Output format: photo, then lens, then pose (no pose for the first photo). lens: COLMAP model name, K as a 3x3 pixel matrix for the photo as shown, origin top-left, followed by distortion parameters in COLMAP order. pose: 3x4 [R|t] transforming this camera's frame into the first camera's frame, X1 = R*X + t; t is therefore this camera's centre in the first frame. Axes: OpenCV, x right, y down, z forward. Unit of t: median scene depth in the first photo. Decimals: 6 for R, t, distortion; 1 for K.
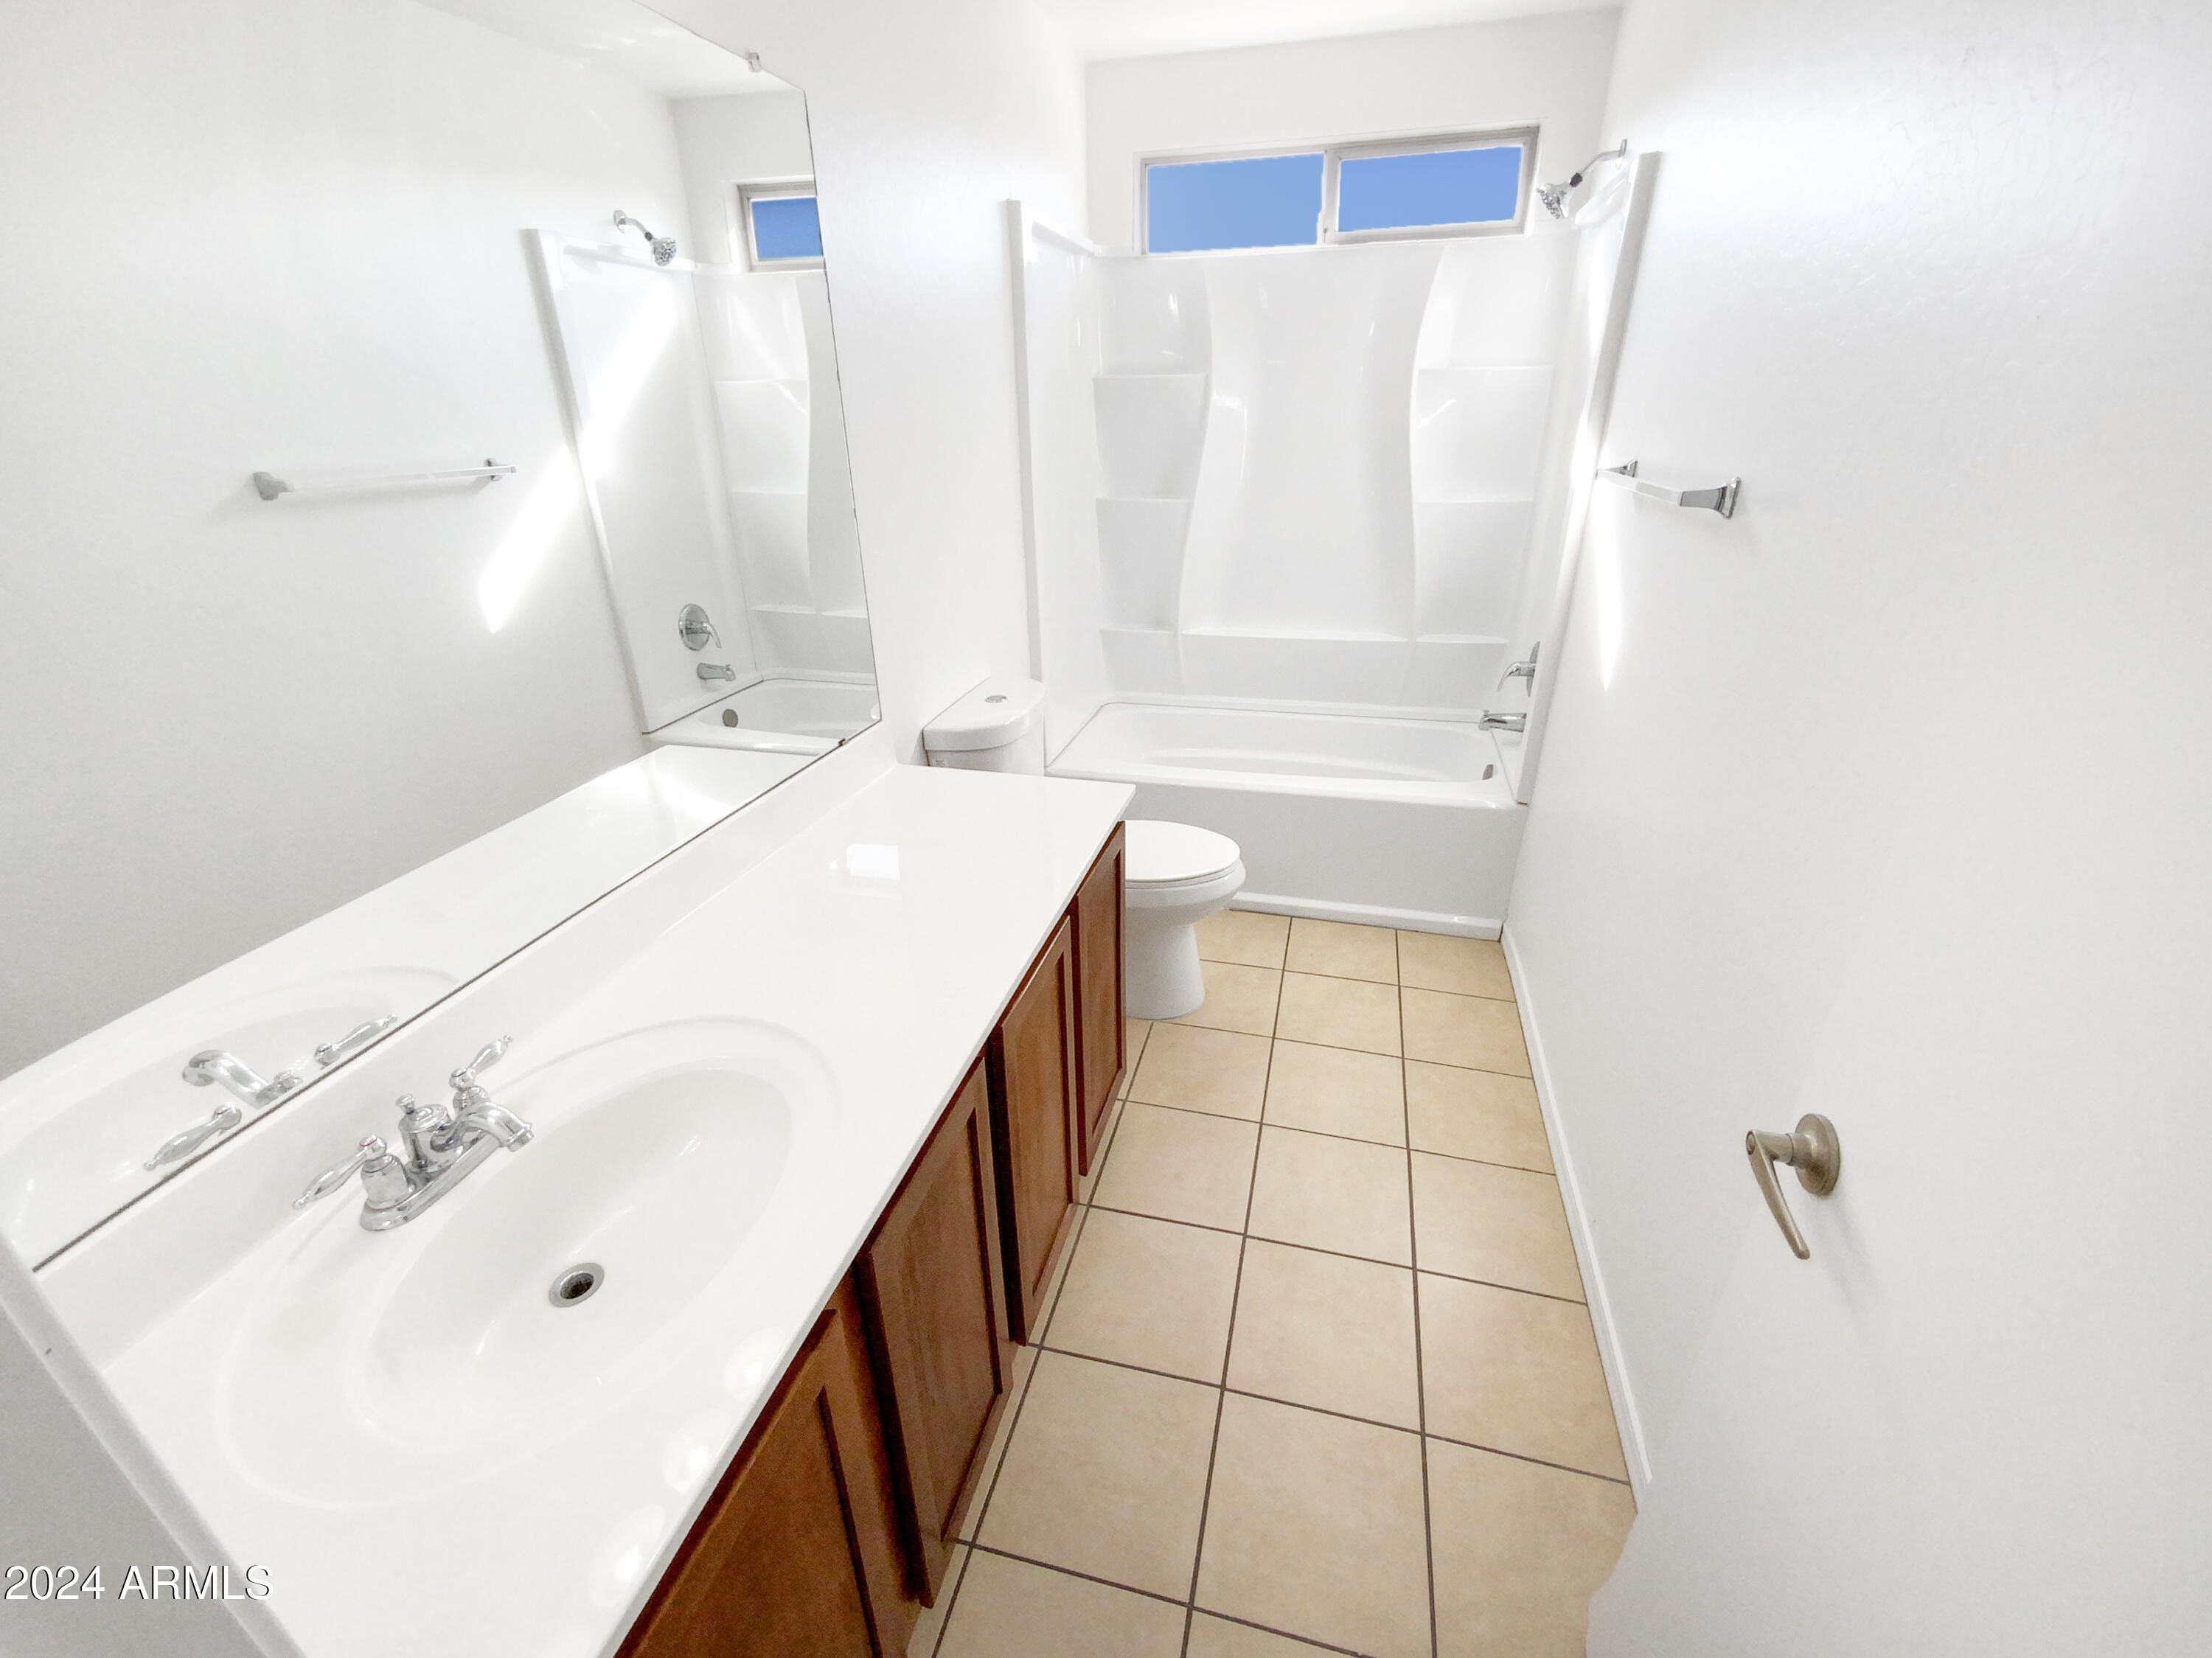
lens RADIAL K [[893.7, 0, 1111.3], [0, 893.7, 819.1], [0, 0, 1]] dist [0.024098, -0.019355]
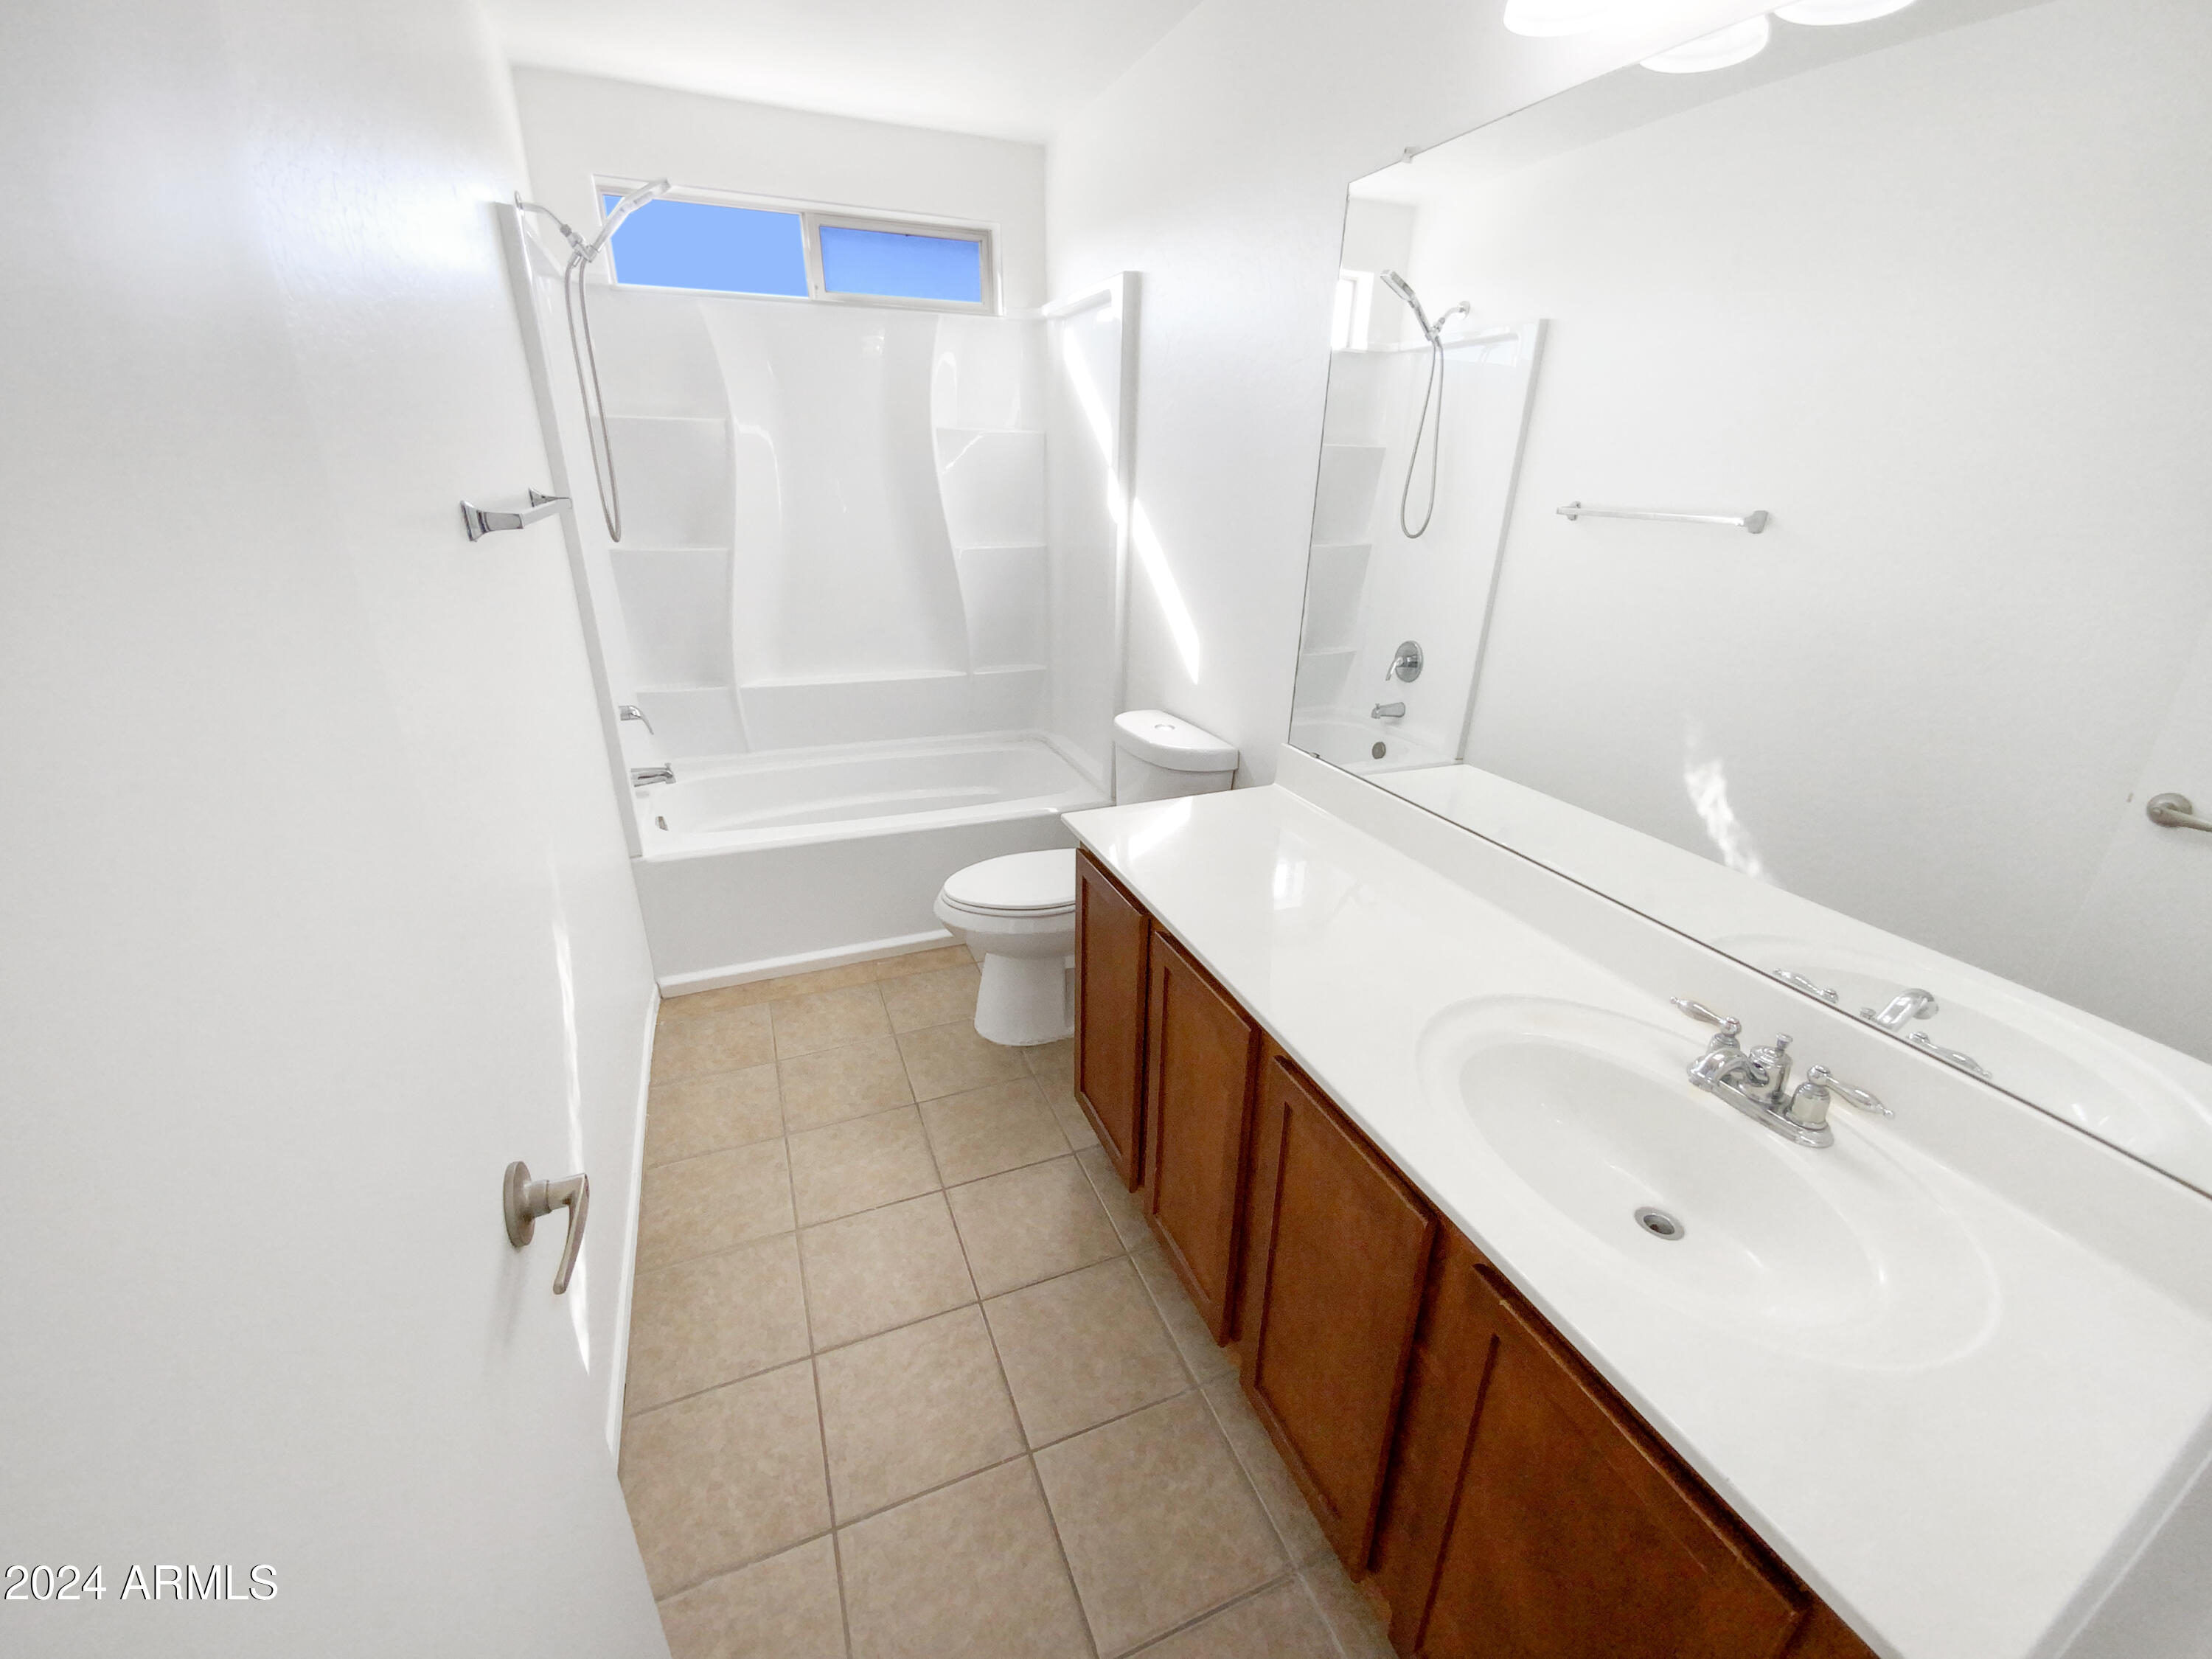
lens RADIAL K [[893.8, 0, 1111.3], [0, 893.8, 819.6], [0, 0, 1]] dist [0.024098, -0.019355]
pose [[0.795348, -0.193263, 0.574518, -0.197007], [0.218738, 0.975455, 0.025319, -0.019490], [-0.565310, 0.105531, 0.818100, 0.043506]]
